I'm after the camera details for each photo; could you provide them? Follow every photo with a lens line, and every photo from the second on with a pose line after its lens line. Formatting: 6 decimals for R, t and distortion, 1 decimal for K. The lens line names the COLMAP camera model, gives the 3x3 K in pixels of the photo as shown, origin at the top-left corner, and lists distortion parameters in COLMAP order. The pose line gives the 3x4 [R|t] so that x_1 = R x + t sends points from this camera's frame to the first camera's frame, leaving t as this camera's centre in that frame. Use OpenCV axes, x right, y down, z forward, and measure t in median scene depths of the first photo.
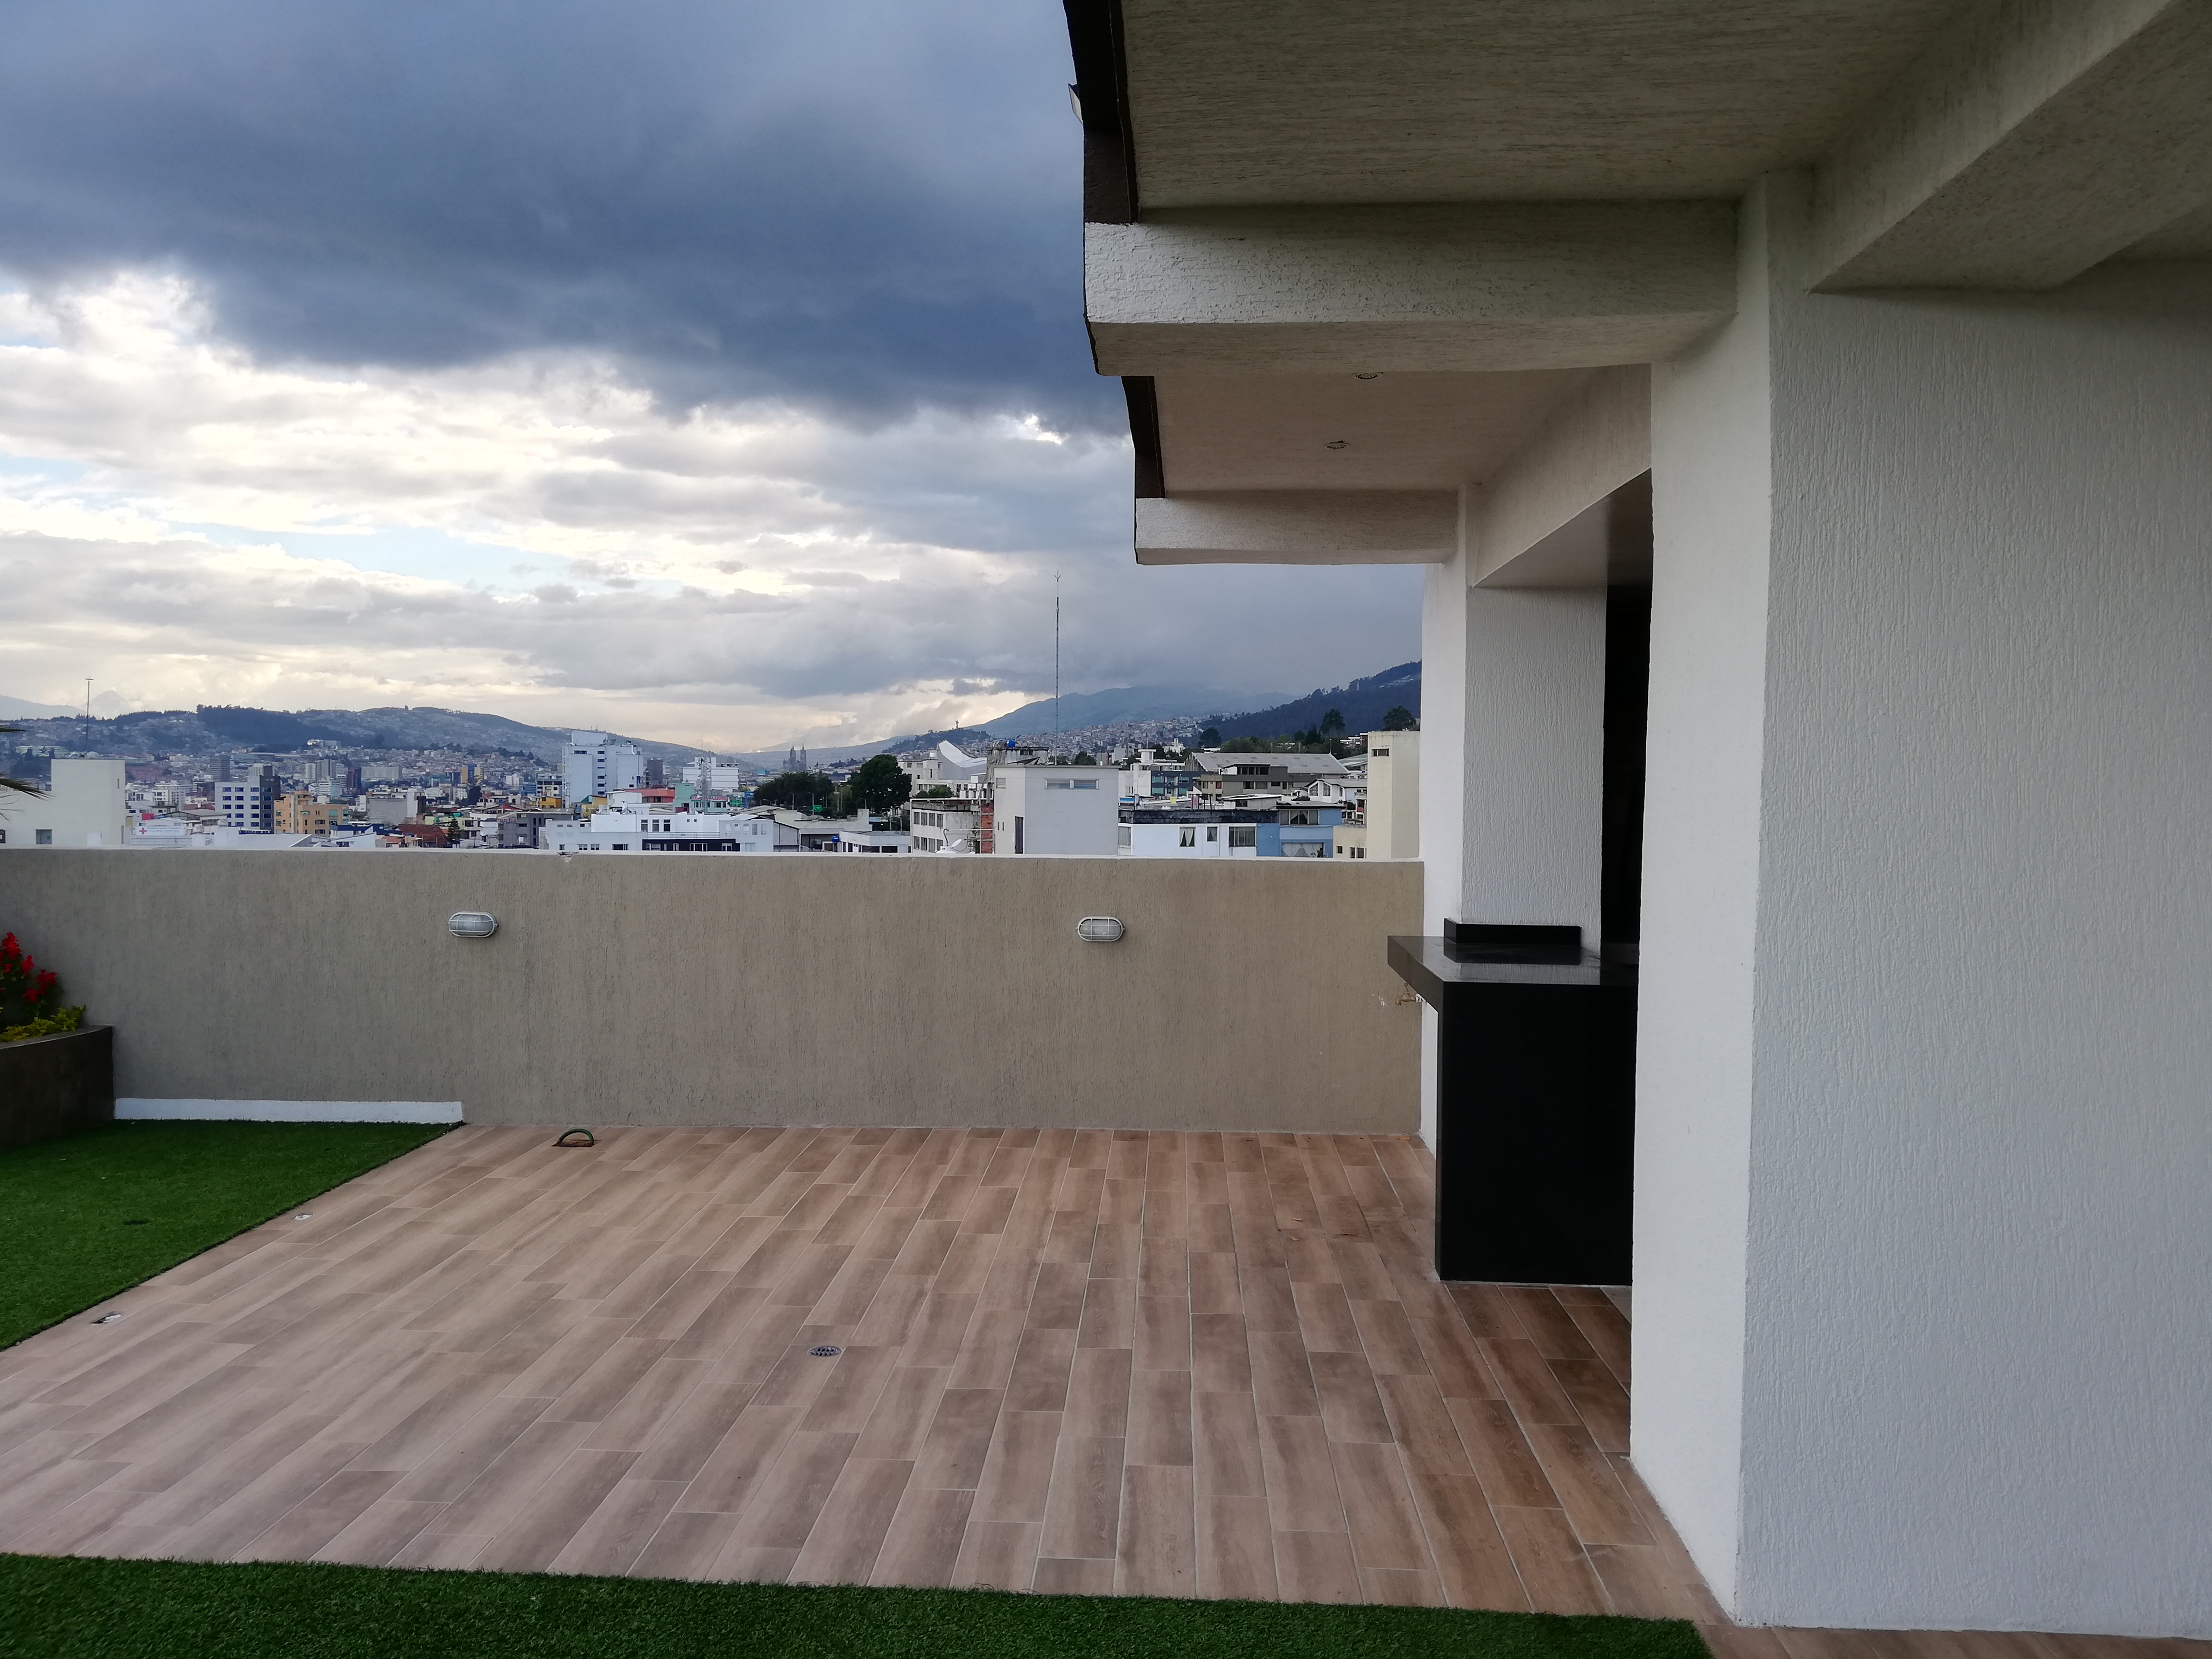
lens RADIAL K [[1670.1, 0, 1098.2], [0, 1670.1, 828.3], [0, 0, 1]] dist [0.043004, -0.061973]
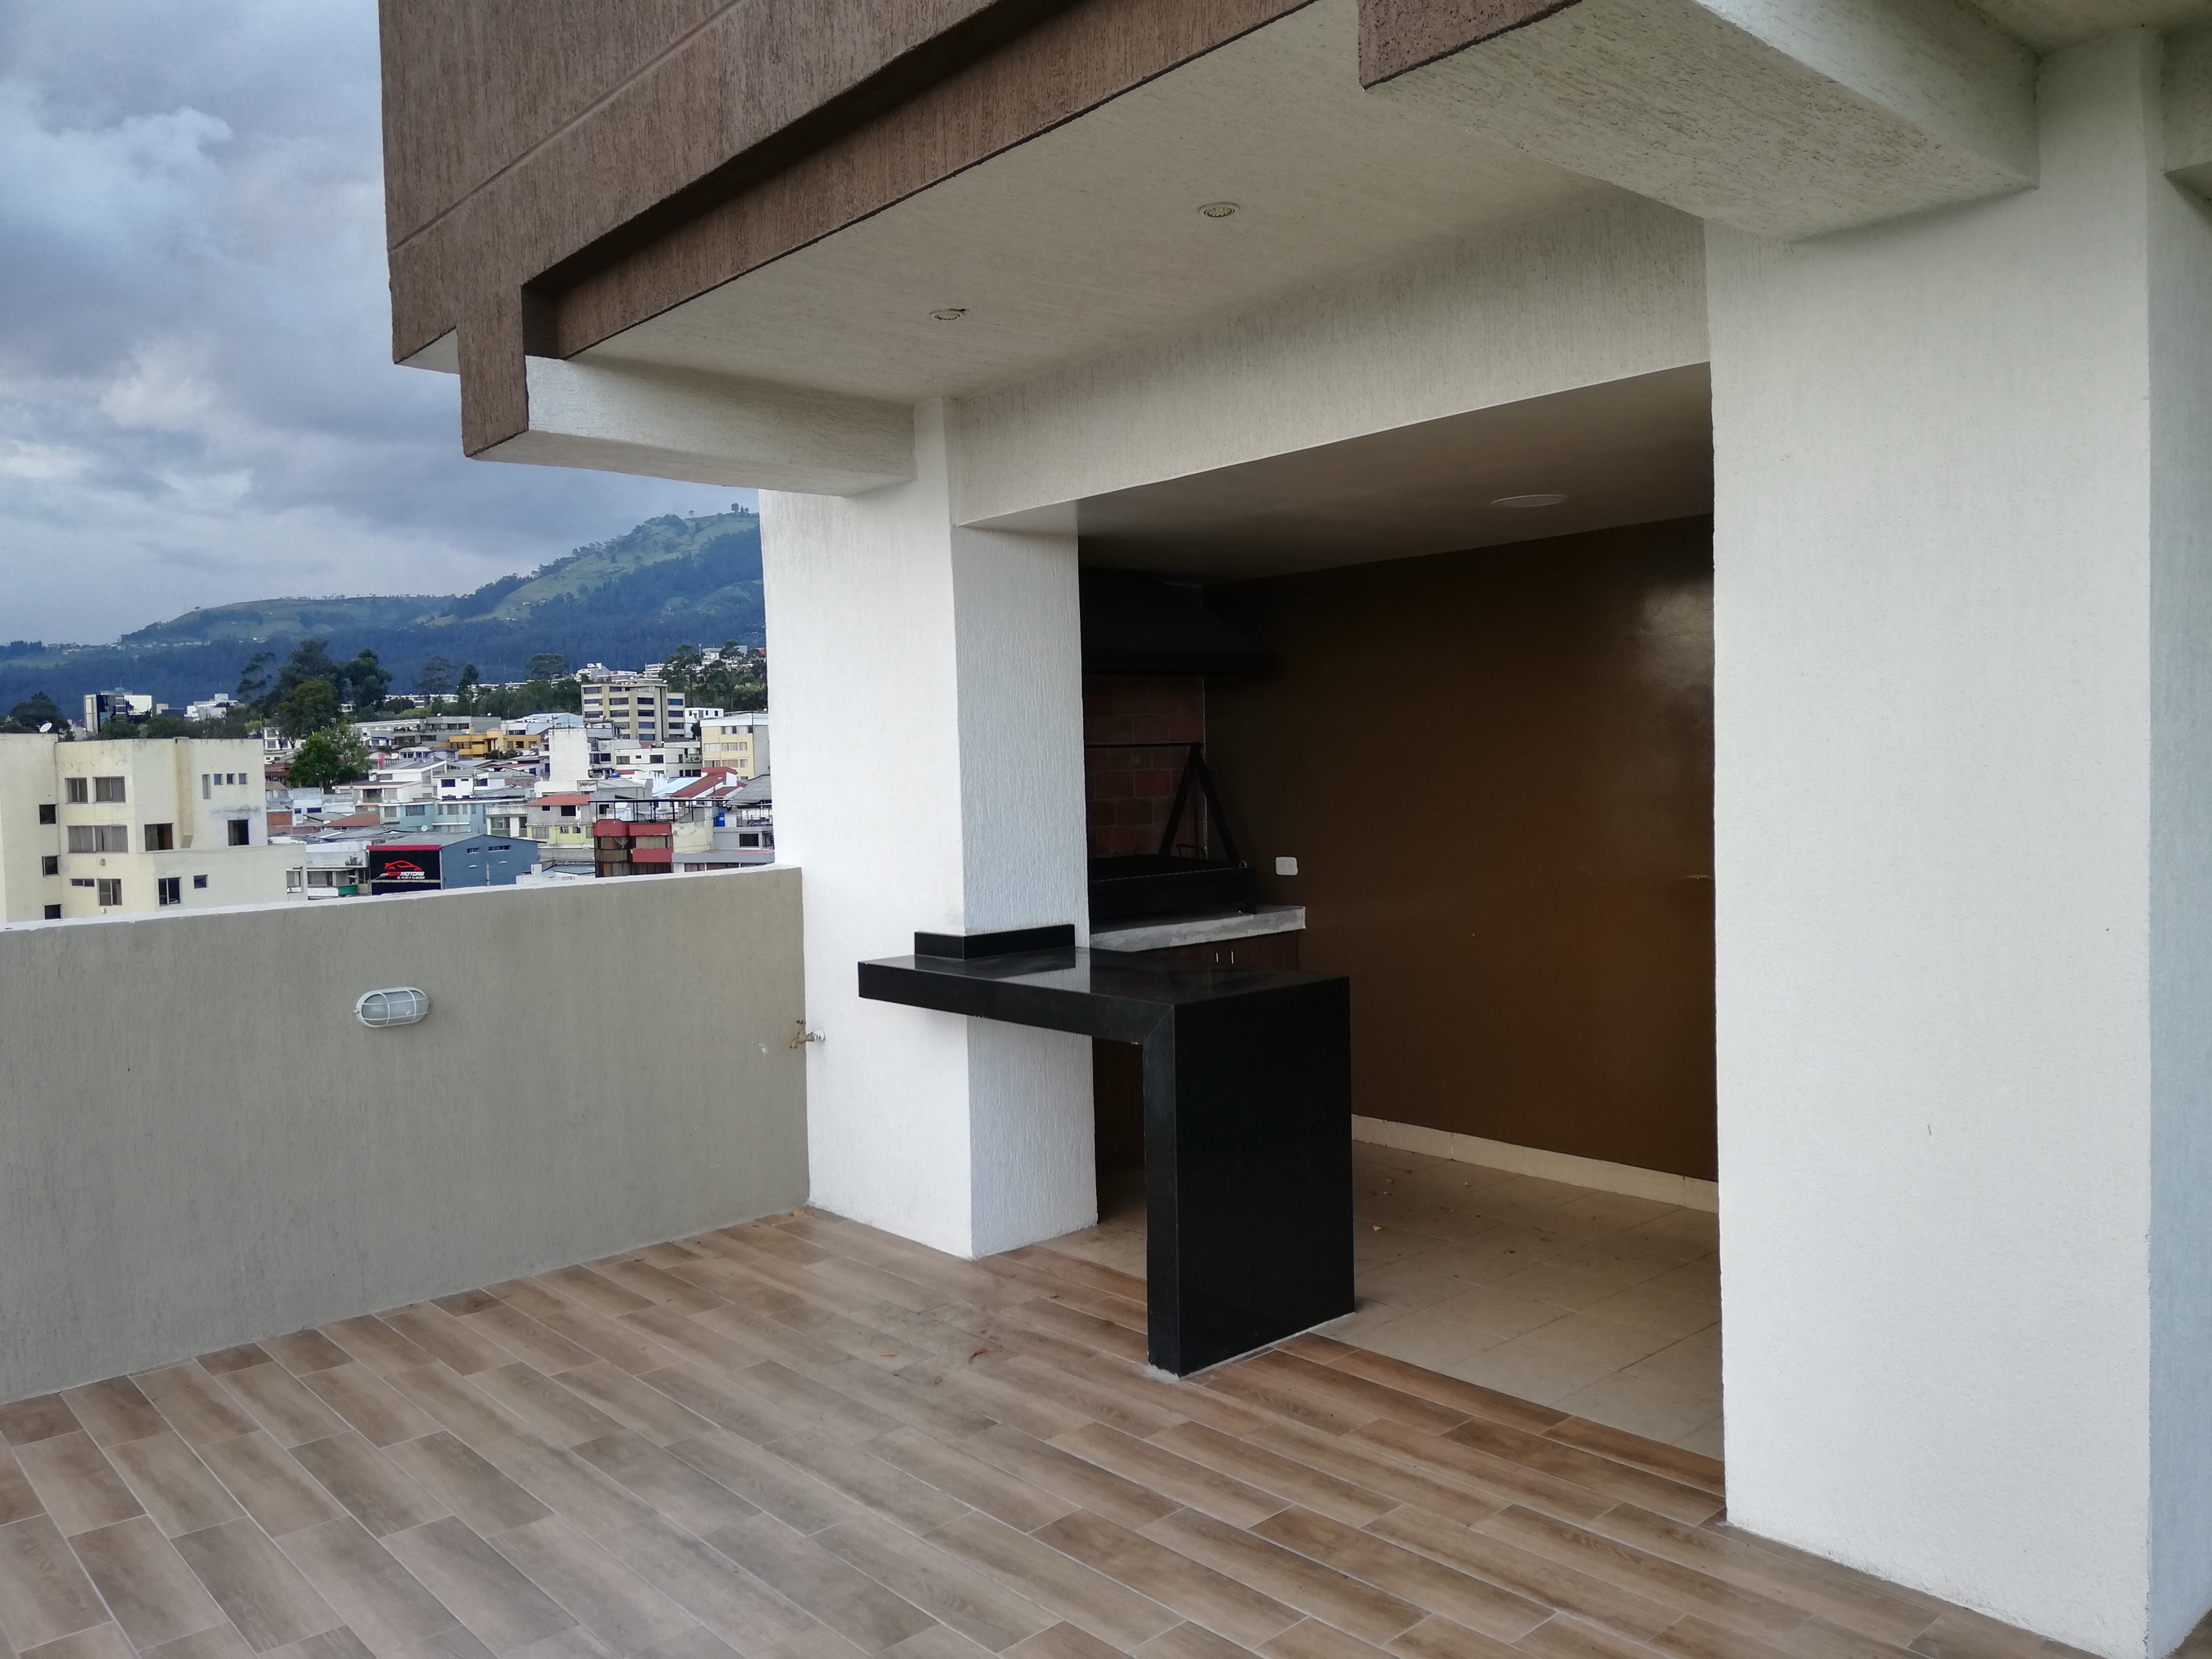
lens RADIAL K [[1670.1, 0, 1119.7], [0, 1670.1, 816.3], [0, 0, 1]] dist [0.043004, -0.061973]
pose [[0.712611, -0.058823, 0.699089, -0.299250], [0.062453, 0.997841, 0.020300, -0.013214], [-0.698774, 0.029194, 0.714746, 0.367079]]
